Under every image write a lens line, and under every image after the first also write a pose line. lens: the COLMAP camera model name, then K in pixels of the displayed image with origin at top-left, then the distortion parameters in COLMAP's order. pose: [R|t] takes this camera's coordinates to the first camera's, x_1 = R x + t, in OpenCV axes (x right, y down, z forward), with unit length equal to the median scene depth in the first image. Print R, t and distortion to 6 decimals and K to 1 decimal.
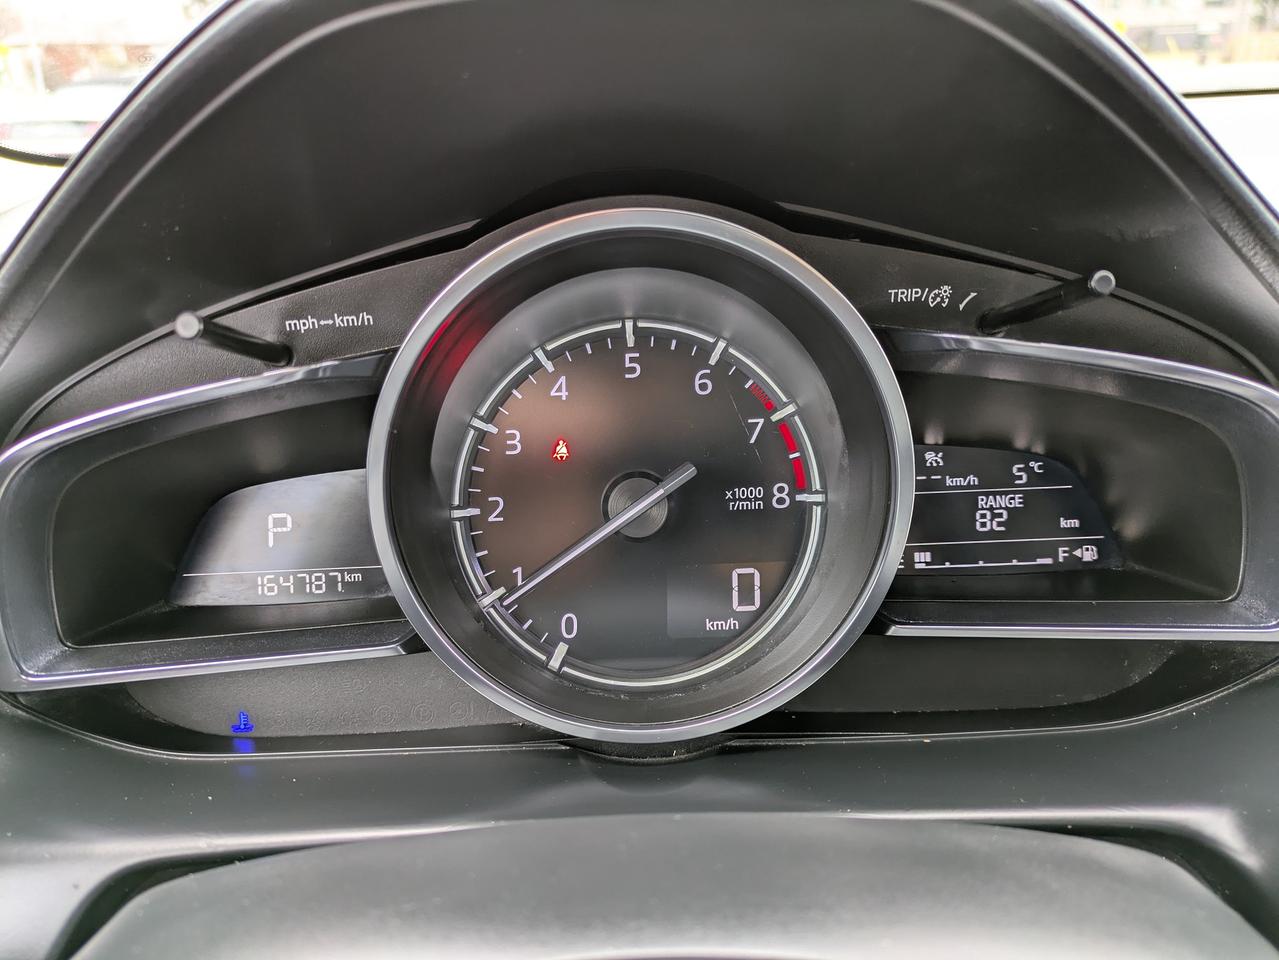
lens RADIAL K [[952.8, 0, 639.5], [0, 952.8, 480.0], [0, 0, 1]] dist [0.037058, -0.003053]
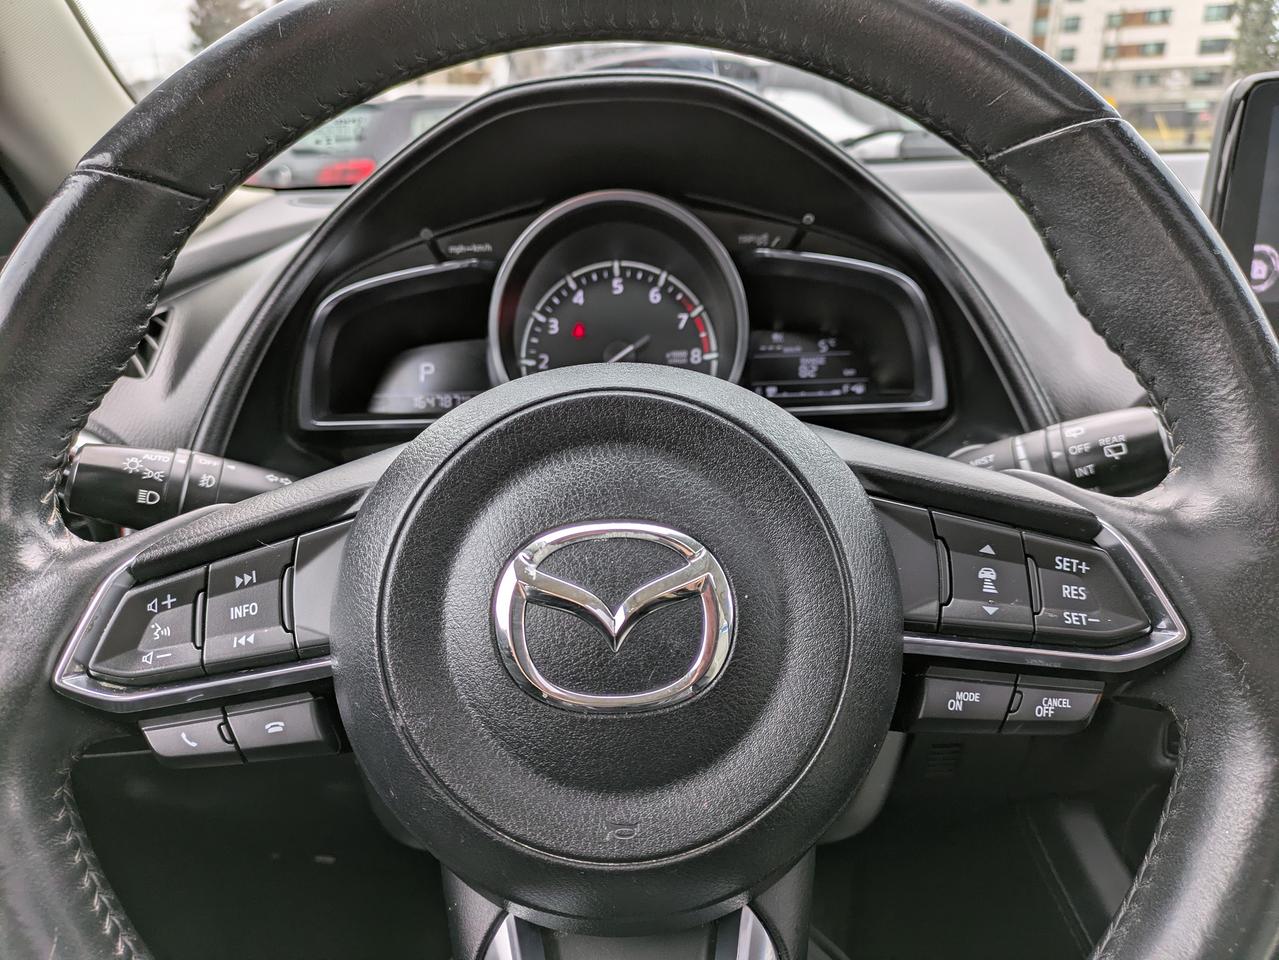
lens RADIAL K [[913.5, 0, 639.5], [0, 913.5, 480.0], [0, 0, 1]] dist [0.046915, -0.000169]
pose [[0.999860, 0.014781, -0.007904, 0.055393], [-0.015142, 0.998748, -0.047680, 0.346964], [0.007190, 0.047793, 0.998831, -0.782348]]
